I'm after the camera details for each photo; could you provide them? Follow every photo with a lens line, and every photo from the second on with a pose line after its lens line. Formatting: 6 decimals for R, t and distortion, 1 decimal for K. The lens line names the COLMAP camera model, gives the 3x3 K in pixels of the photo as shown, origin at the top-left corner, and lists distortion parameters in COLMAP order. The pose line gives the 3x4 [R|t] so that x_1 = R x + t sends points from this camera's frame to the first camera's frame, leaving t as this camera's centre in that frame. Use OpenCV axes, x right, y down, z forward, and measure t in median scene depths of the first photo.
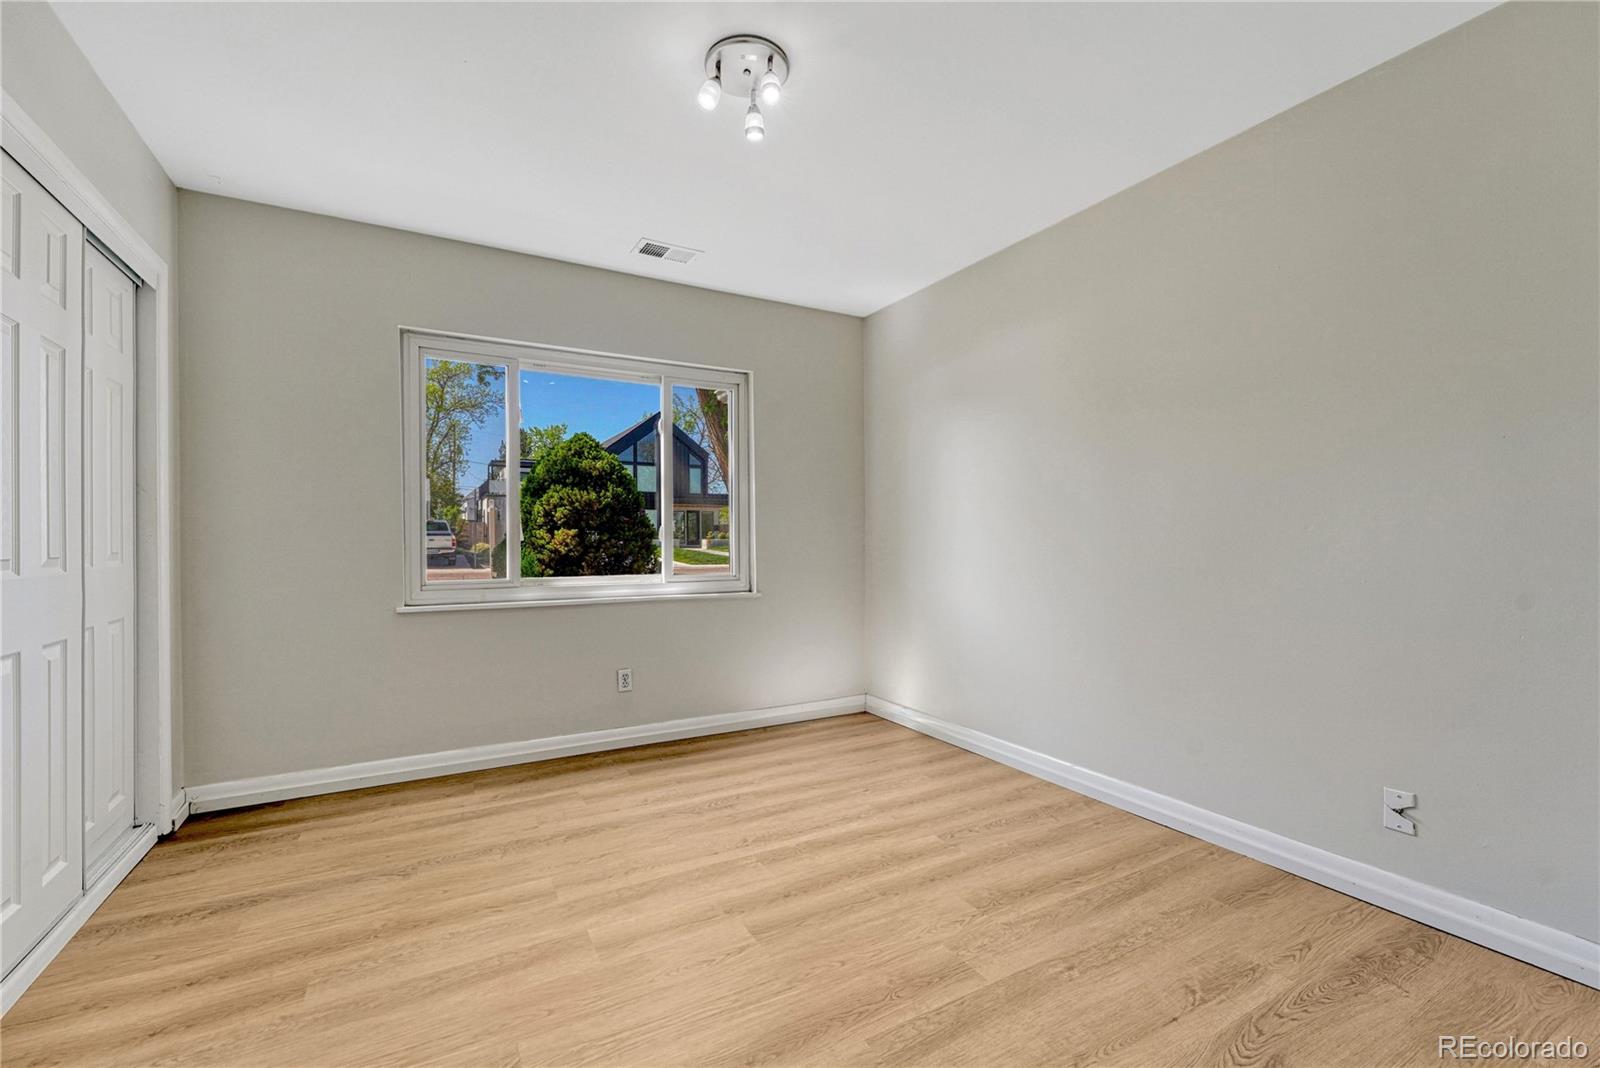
lens RADIAL K [[672.8, 0, 796.5], [0, 672.8, 541.3], [0, 0, 1]] dist [-0.001288, 0.000168]
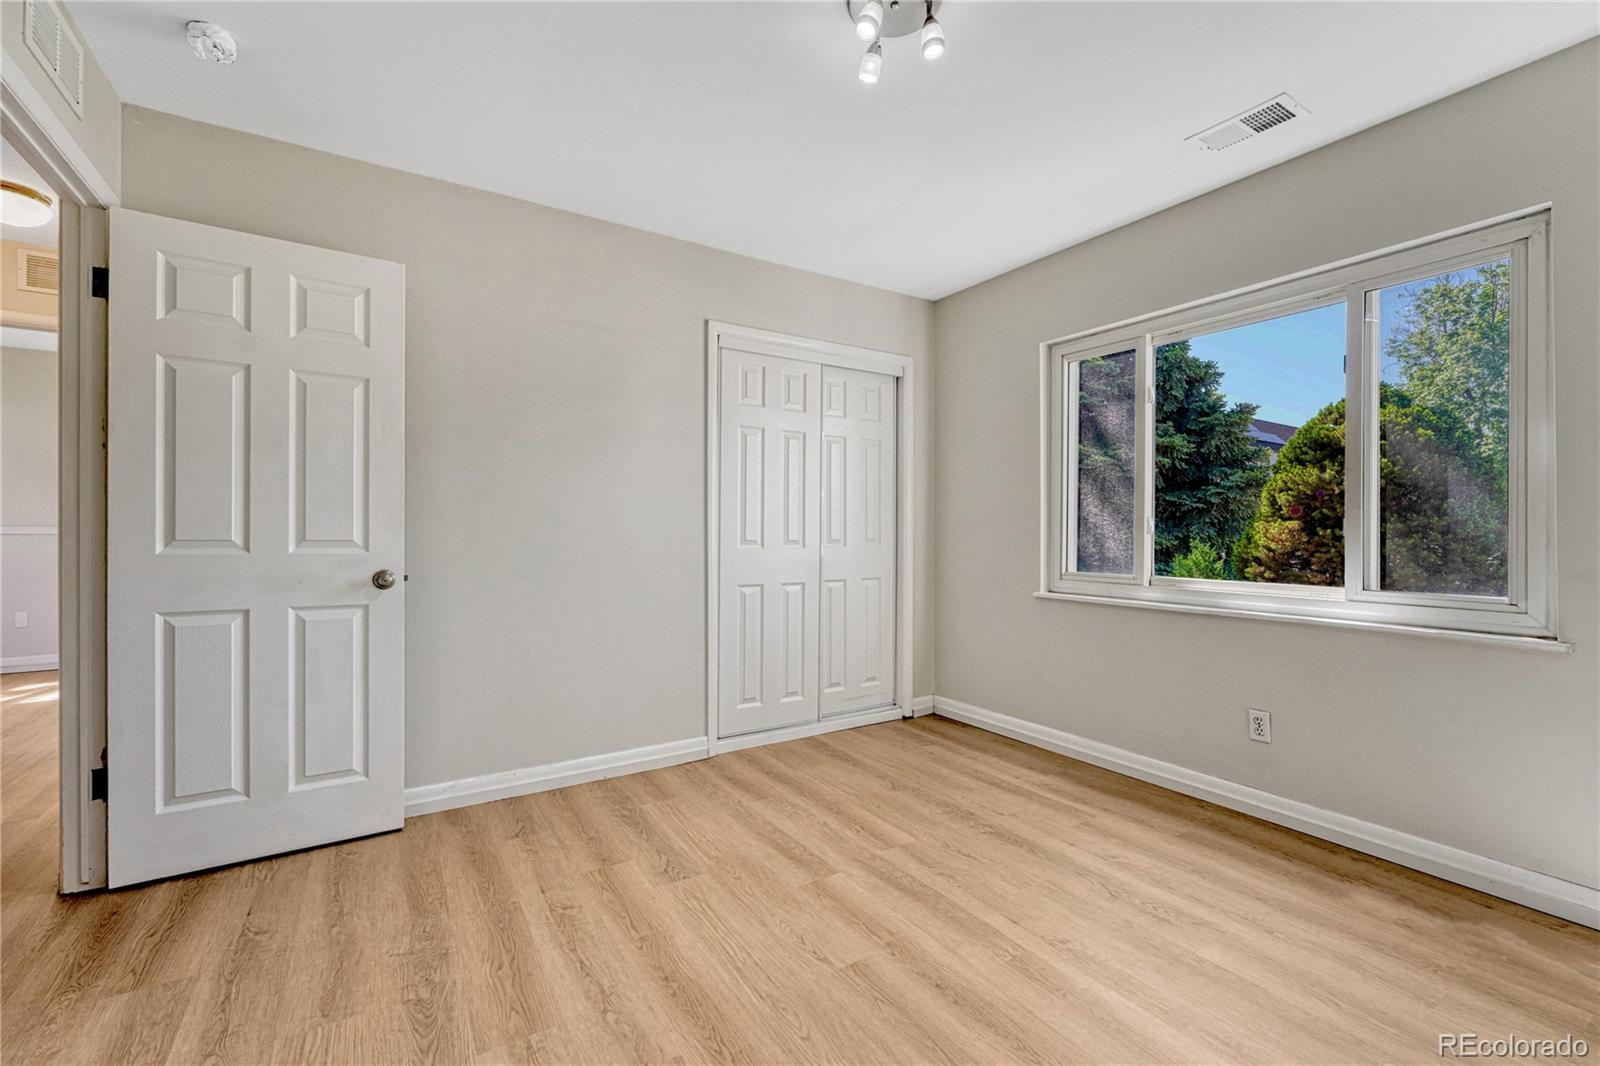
lens RADIAL K [[665.5, 0, 798.2], [0, 665.5, 530.9], [0, 0, 1]] dist [-0.010916, 0.000284]
pose [[0.061148, 0.002551, -0.998125, 0.573765], [-0.006880, 0.999974, 0.002134, -0.005015], [0.998105, 0.006737, 0.061164, 0.602760]]
